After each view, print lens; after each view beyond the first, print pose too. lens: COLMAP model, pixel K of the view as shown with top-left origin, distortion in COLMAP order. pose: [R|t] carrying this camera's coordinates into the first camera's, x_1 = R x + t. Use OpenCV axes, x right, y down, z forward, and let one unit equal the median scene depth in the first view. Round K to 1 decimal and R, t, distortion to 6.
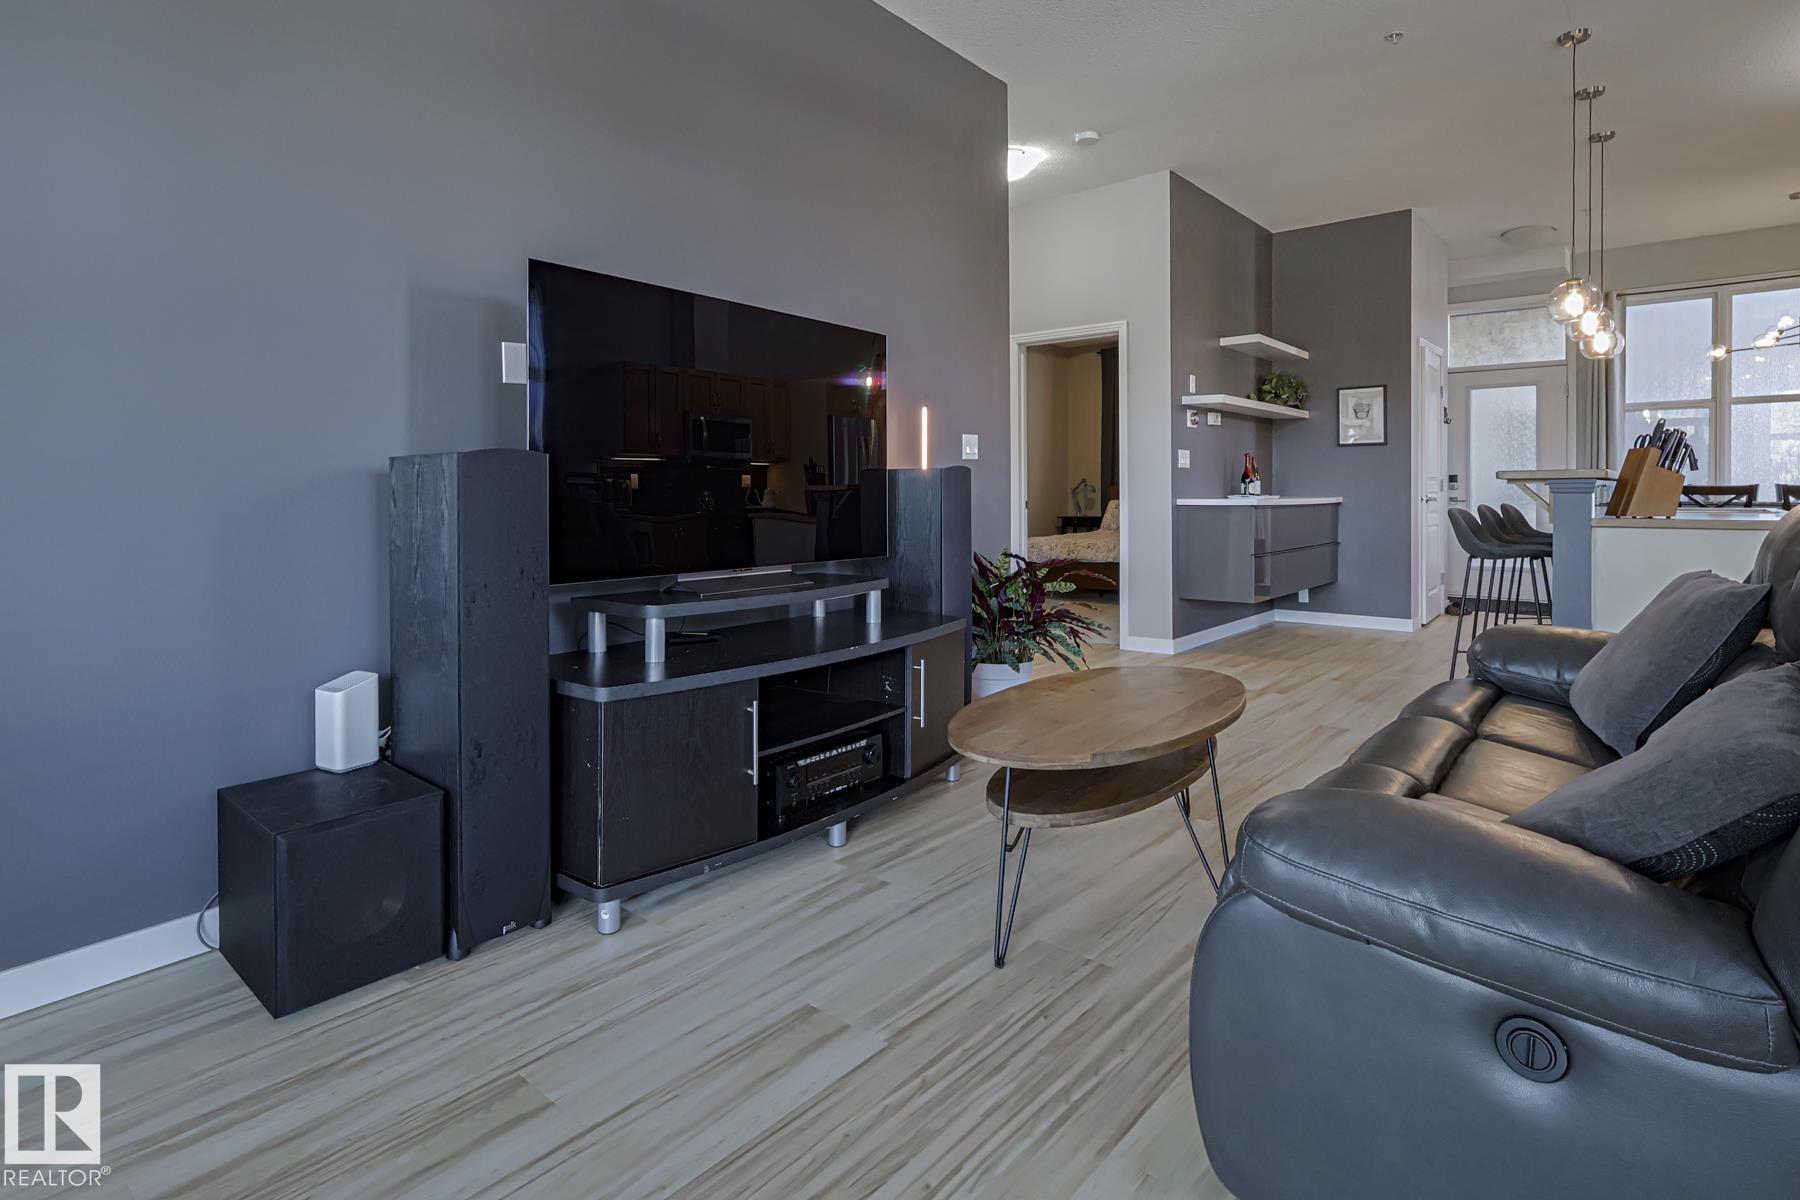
lens RADIAL K [[953.5, 0, 874.4], [0, 953.5, 491.0], [0, 0, 1]] dist [-0.011714, -0.000713]
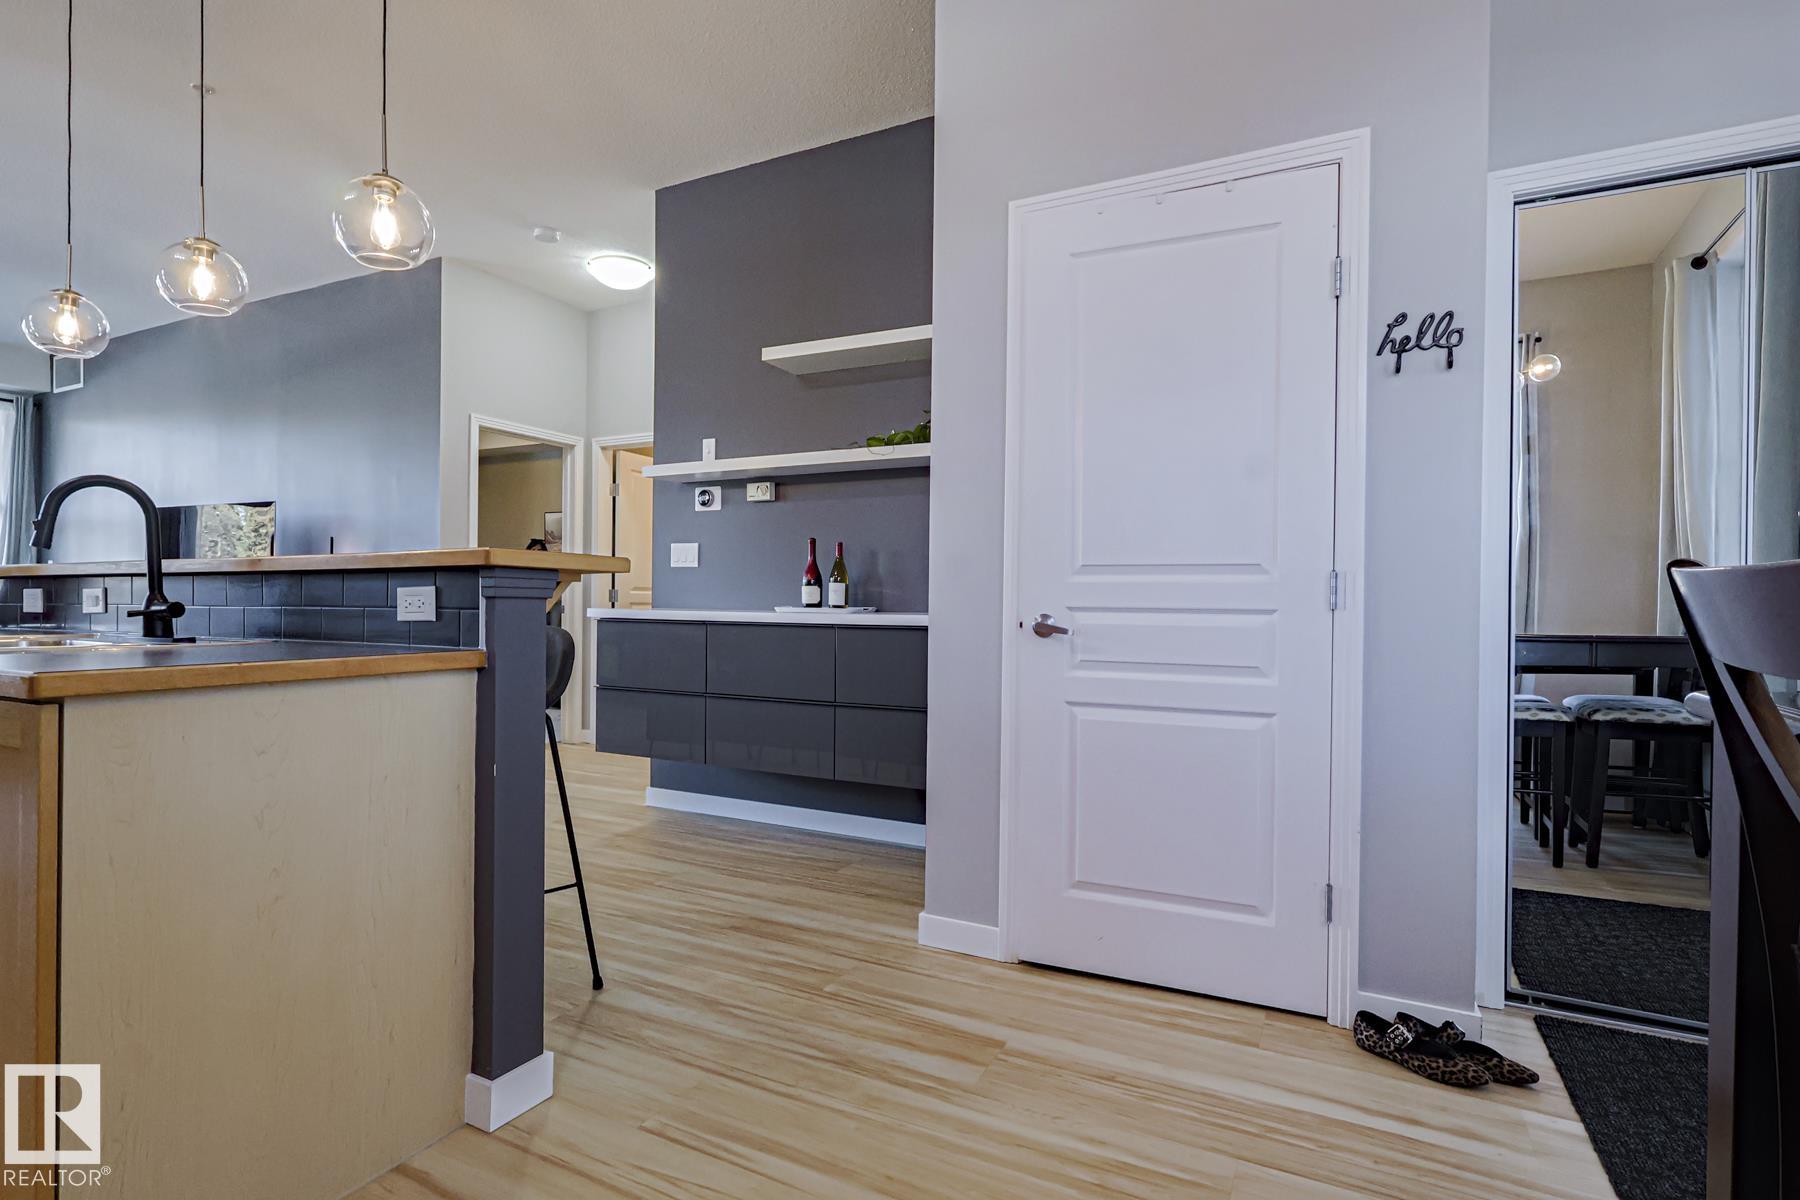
lens RADIAL K [[884.0, 0, 886.5], [0, 884.0, 594.8], [0, 0, 1]] dist [-0.004734, 0.003955]
pose [[0.241620, 0.000820, -0.970371, 0.909098], [-0.014845, 0.999886, -0.002852, -0.002197], [0.970257, 0.015095, 0.241604, 0.864035]]
